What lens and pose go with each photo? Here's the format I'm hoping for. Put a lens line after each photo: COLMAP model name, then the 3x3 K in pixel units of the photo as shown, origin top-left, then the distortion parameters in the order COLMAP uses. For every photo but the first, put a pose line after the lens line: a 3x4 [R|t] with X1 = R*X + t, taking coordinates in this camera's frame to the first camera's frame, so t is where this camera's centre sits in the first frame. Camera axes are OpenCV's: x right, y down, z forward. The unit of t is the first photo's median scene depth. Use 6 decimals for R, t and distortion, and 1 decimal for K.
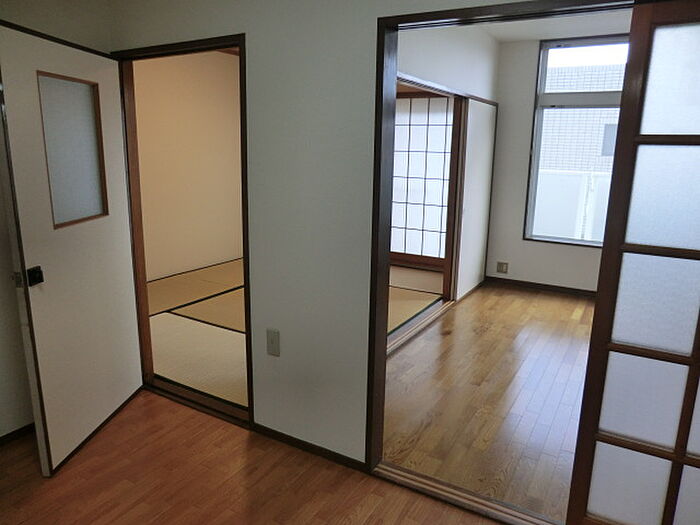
lens RADIAL K [[510.2, 0, 351.7], [0, 510.2, 258.6], [0, 0, 1]] dist [-0.100638, 0.102974]
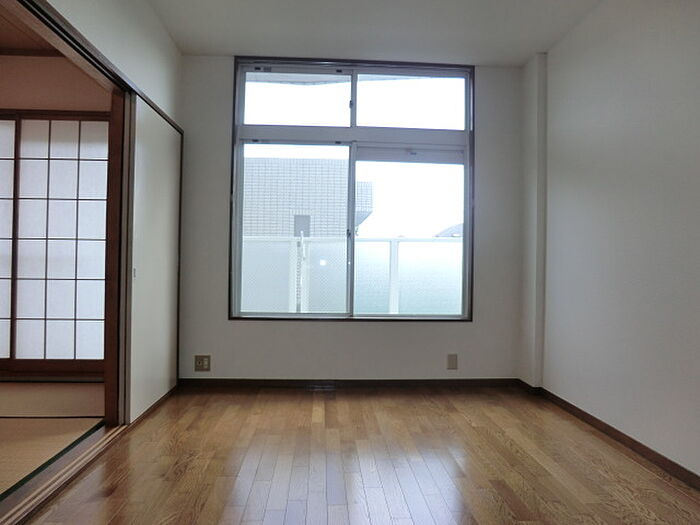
lens RADIAL K [[510.2, 0, 351.7], [0, 510.2, 258.6], [0, 0, 1]] dist [-0.100638, 0.102974]
pose [[0.830703, -0.000892, 0.556715, 0.094784], [0.123305, 0.975457, -0.182426, 0.032312], [-0.542889, 0.220187, 0.810425, 0.339492]]
